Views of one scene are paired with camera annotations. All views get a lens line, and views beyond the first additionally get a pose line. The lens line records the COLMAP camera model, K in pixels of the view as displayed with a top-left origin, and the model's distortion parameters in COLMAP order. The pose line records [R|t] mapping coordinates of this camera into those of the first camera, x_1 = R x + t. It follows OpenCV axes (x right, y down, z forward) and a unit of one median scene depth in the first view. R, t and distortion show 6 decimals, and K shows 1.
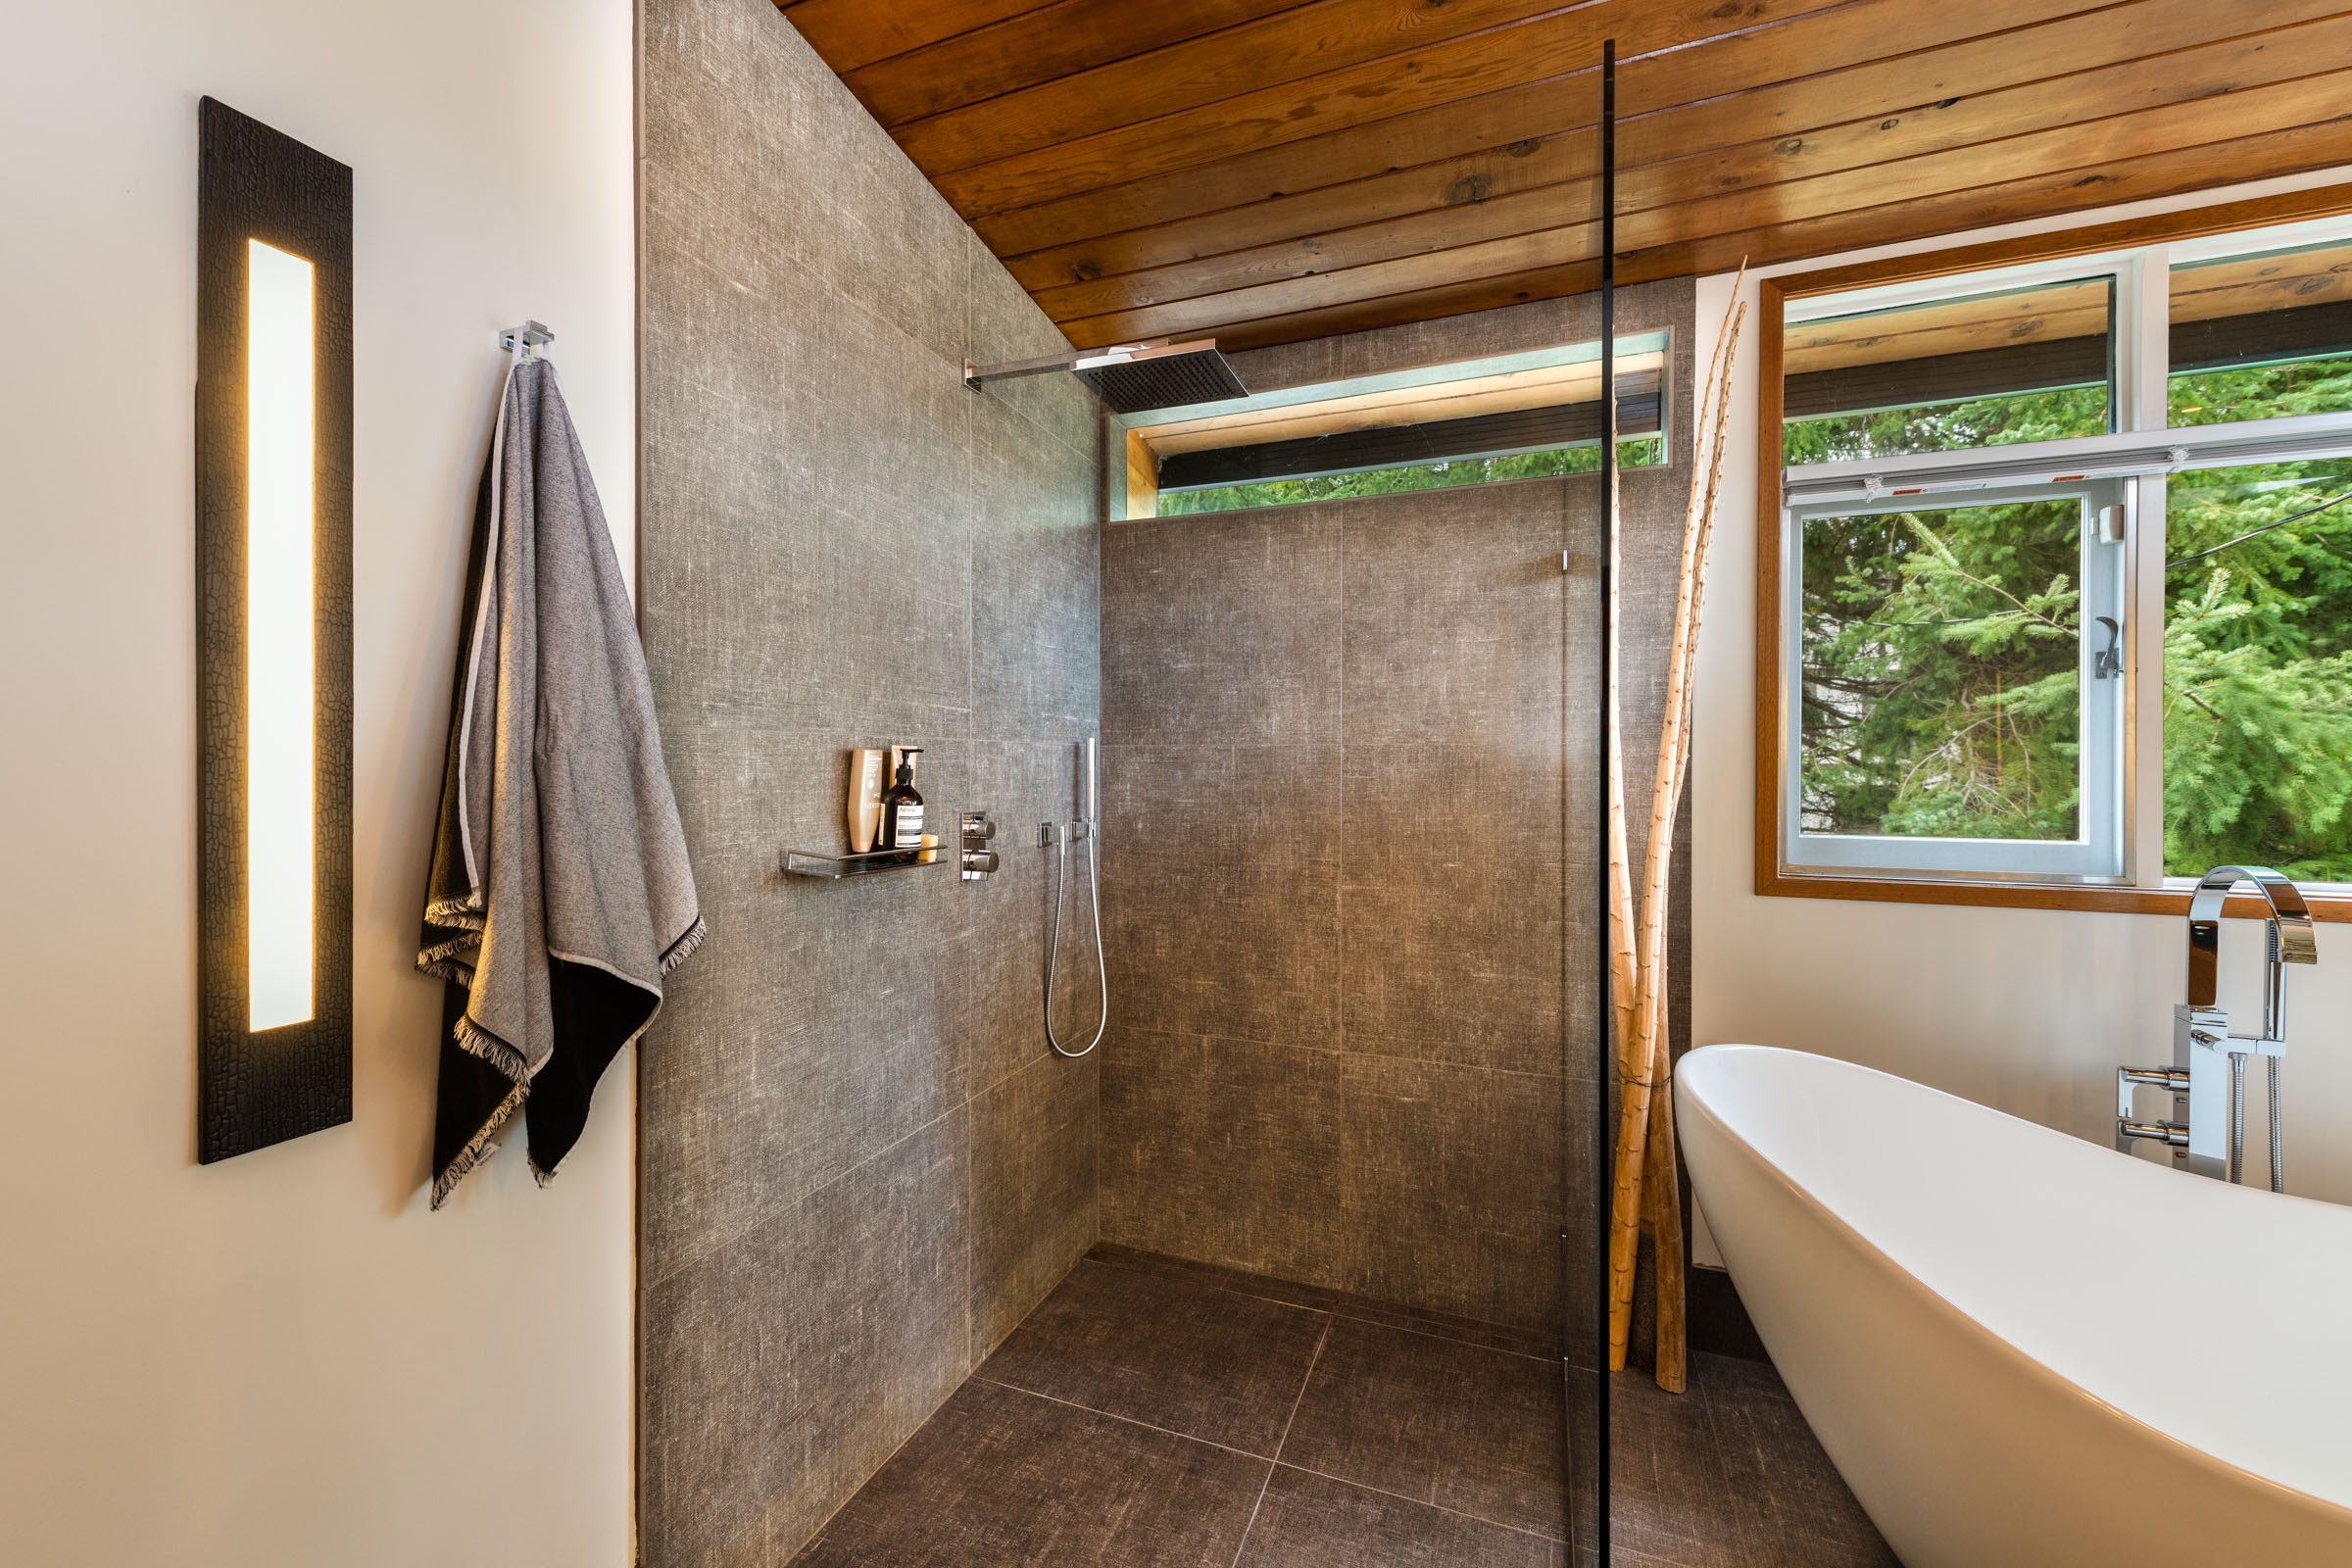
lens RADIAL K [[969.4, 0, 1117.3], [0, 969.4, 763.5], [0, 0, 1]] dist [0.002257, 0.000040]
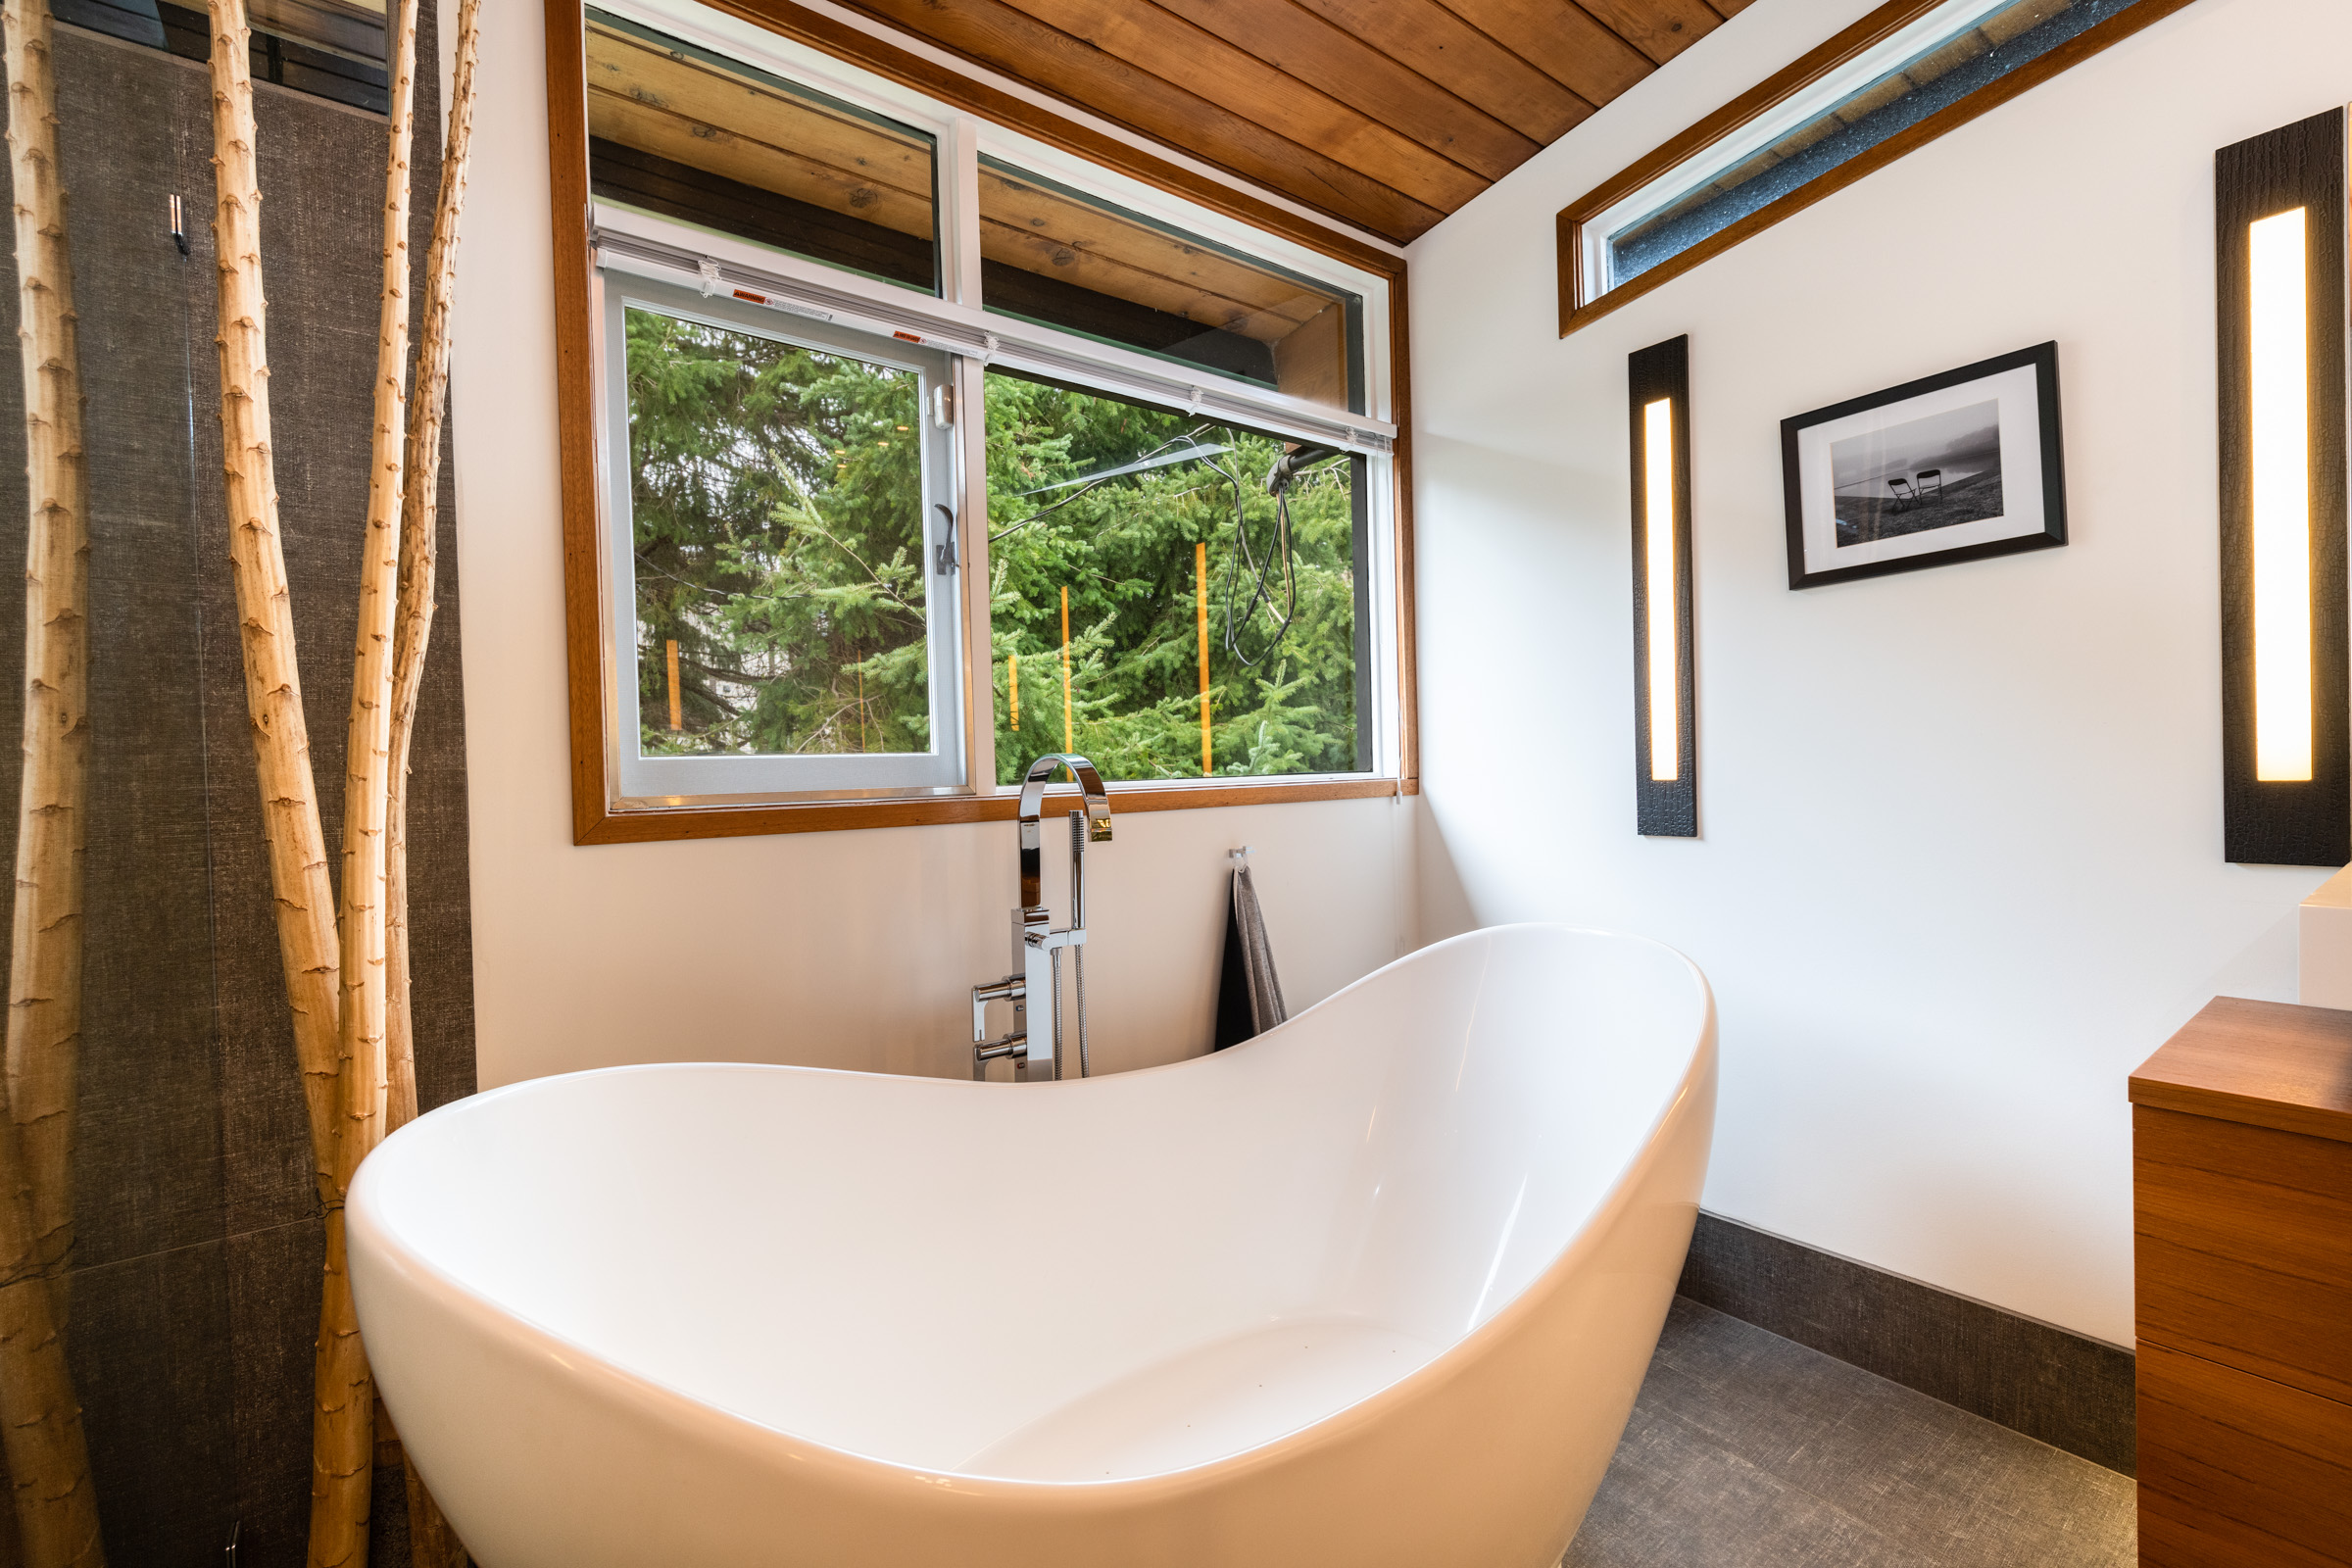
lens RADIAL K [[1022.4, 0, 1215.7], [0, 1022.4, 785.2], [0, 0, 1]] dist [0.001288, -0.000654]
pose [[0.480738, -0.028075, 0.876415, 0.238119], [0.031891, 0.999386, 0.014521, 0.090377], [-0.876284, 0.020969, 0.481338, 0.261346]]
